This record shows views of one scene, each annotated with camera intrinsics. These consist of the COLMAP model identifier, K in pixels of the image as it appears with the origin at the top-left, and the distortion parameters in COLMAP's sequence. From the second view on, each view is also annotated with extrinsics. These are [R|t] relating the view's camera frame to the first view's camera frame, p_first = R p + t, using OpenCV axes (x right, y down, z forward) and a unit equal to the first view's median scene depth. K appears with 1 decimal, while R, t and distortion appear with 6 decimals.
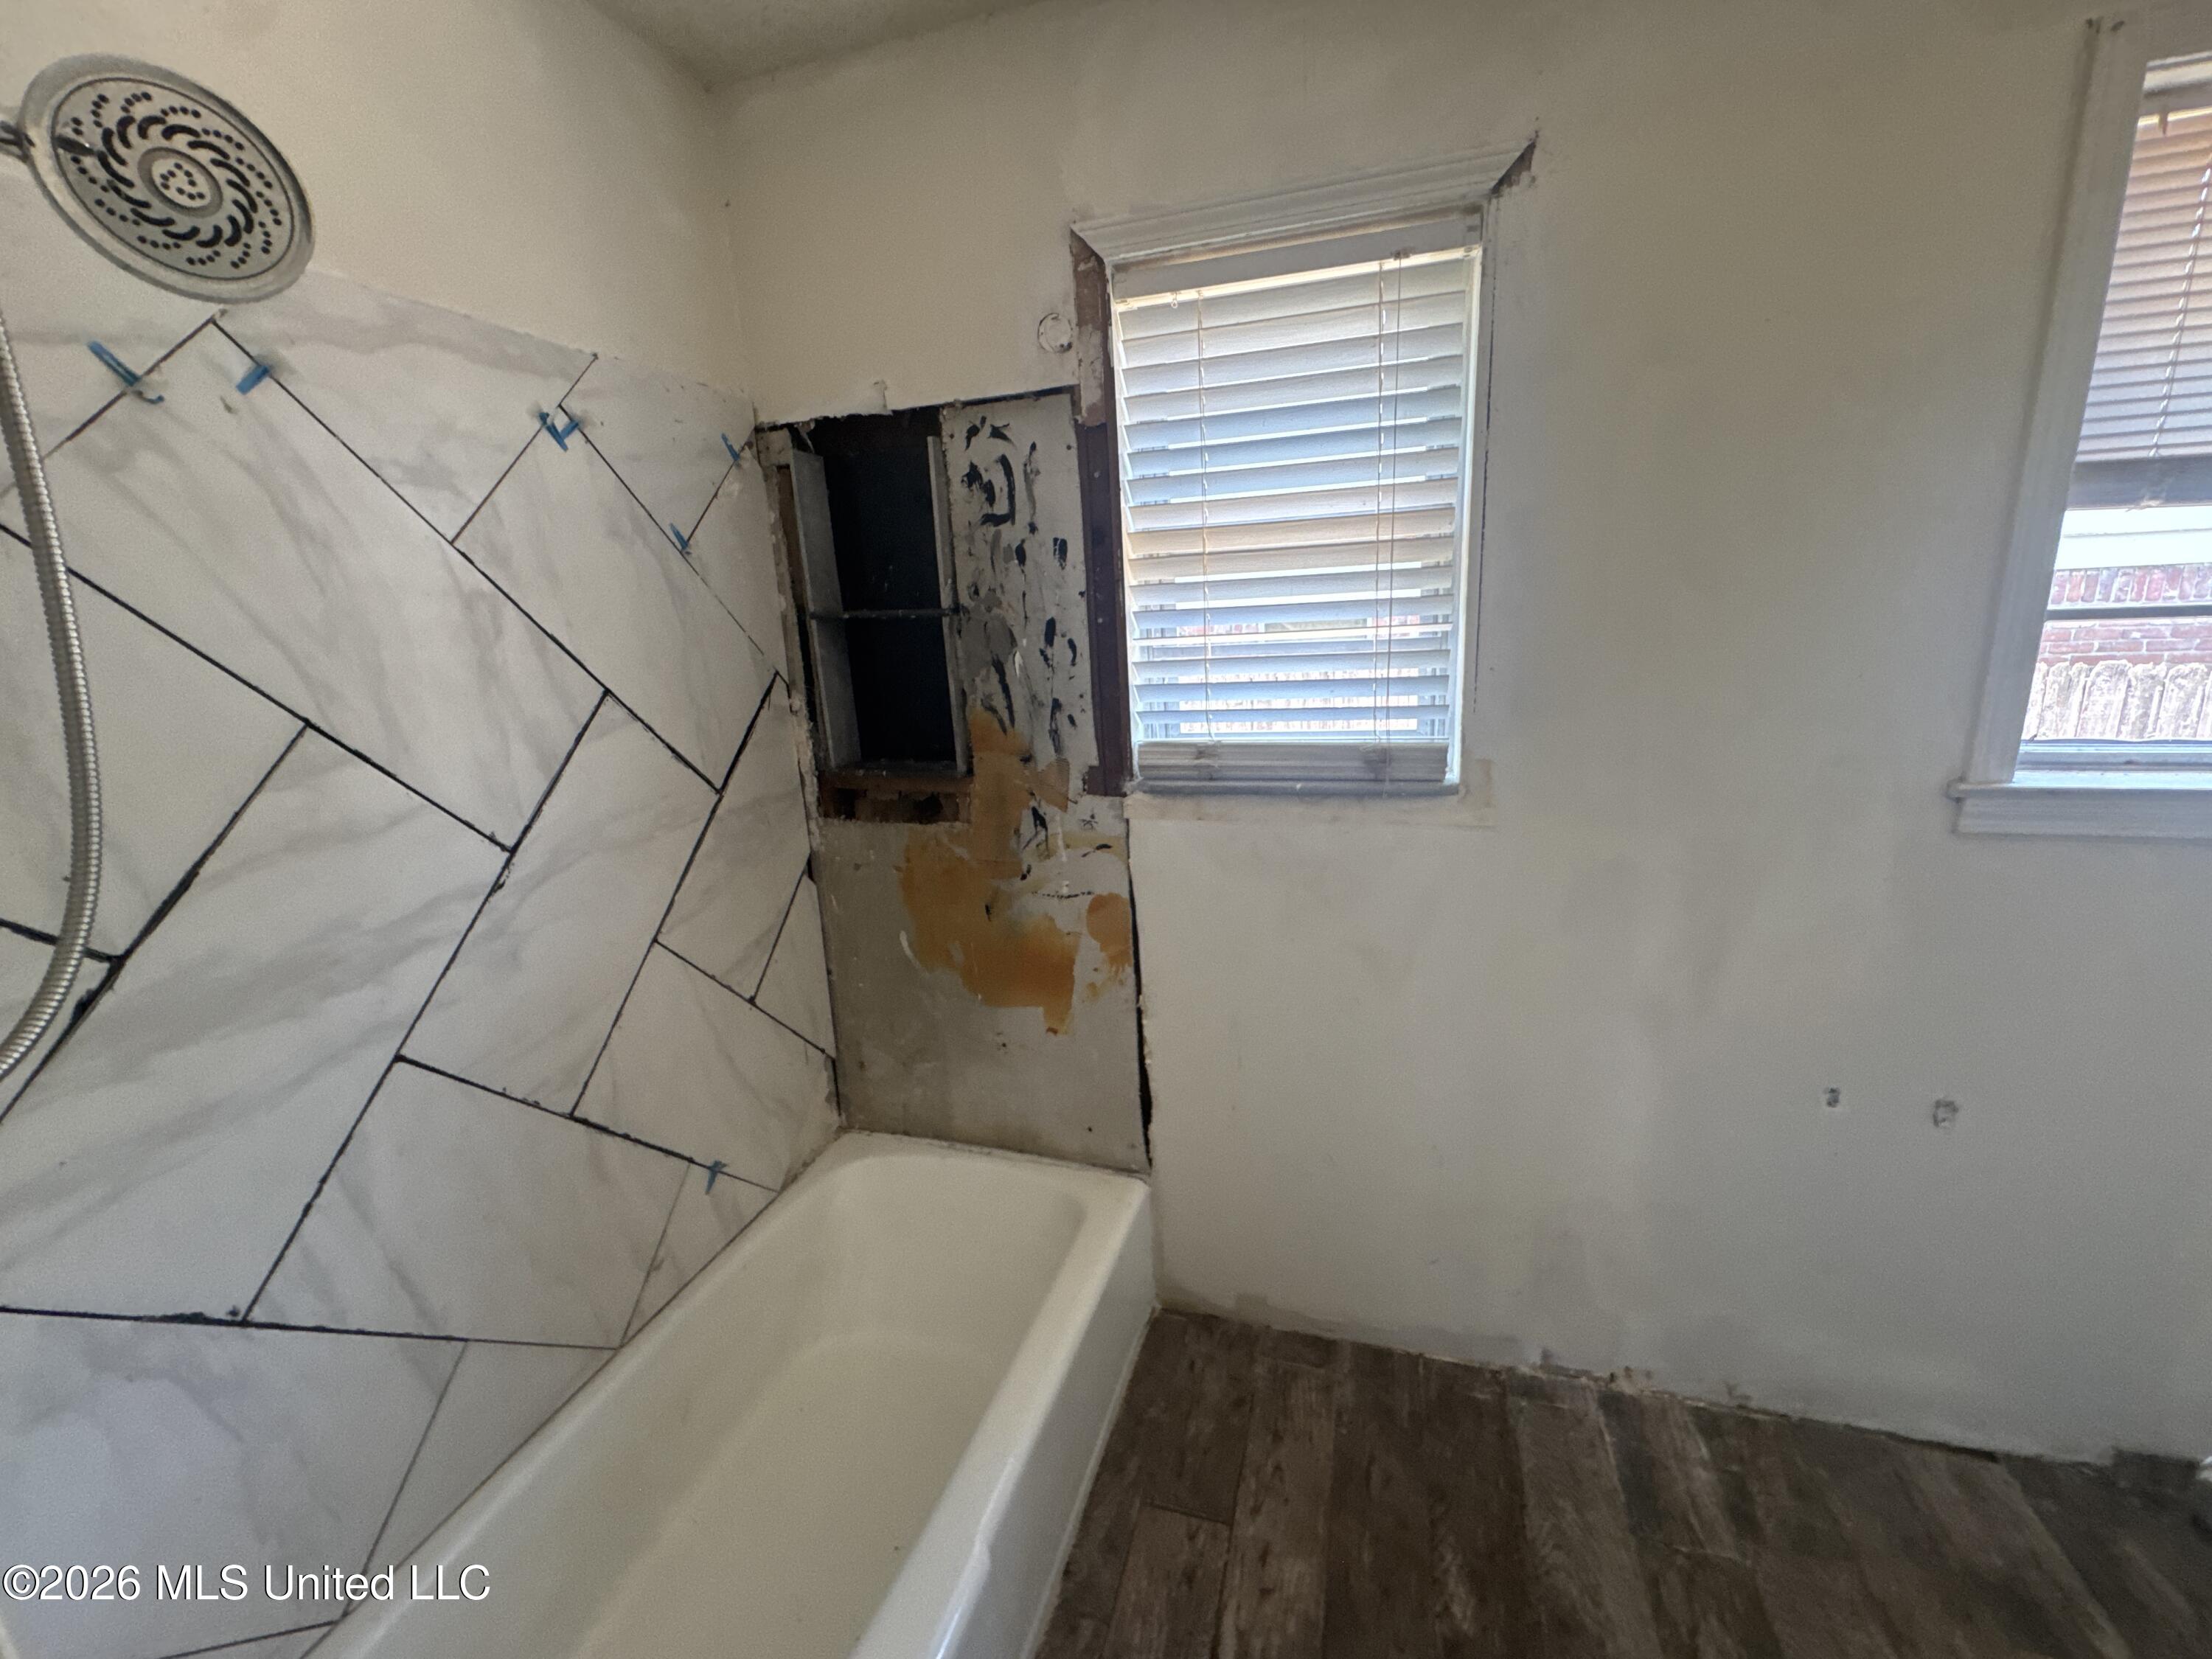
lens RADIAL K [[889.5, 0, 1109.5], [0, 889.5, 834.4], [0, 0, 1]] dist [-0.001931, -0.000036]
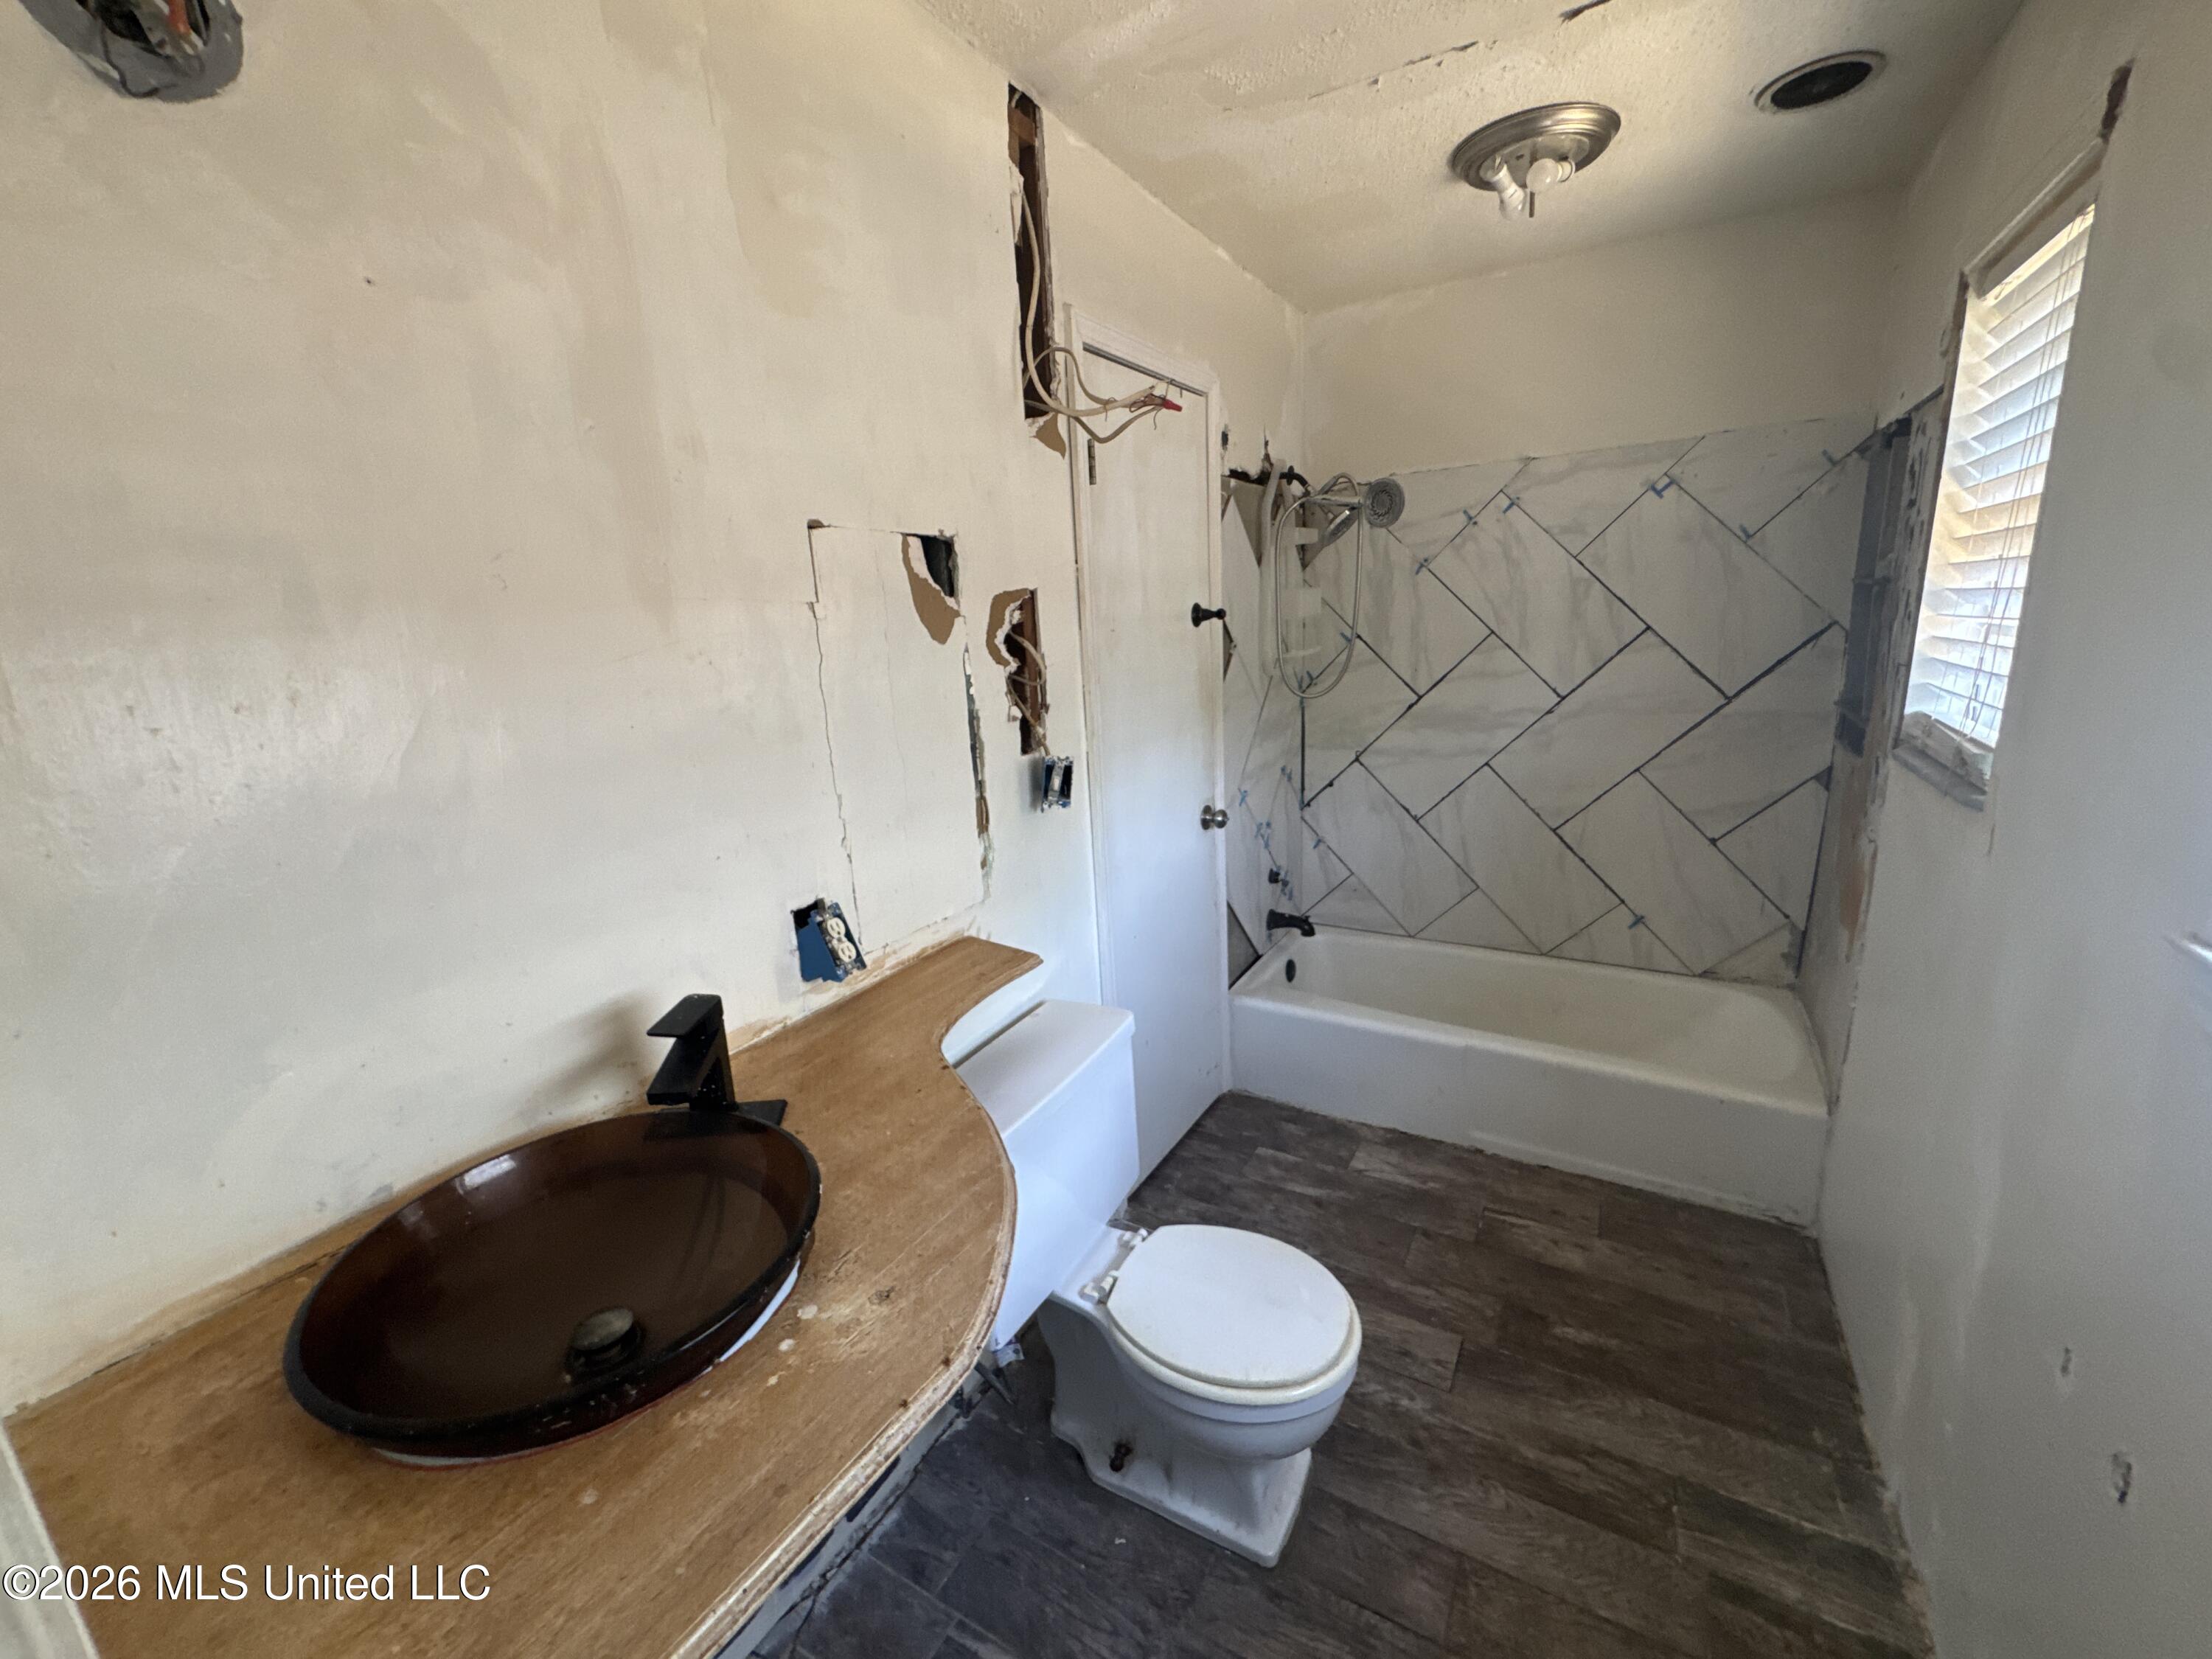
lens RADIAL K [[890.1, 0, 1106.0], [0, 890.1, 829.5], [0, 0, 1]] dist [-0.003138, 0.000085]
pose [[-0.225494, 0.287279, -0.930926, 1.593487], [-0.169731, 0.929339, 0.327903, -0.194059], [0.959345, 0.231947, -0.160800, 0.329286]]
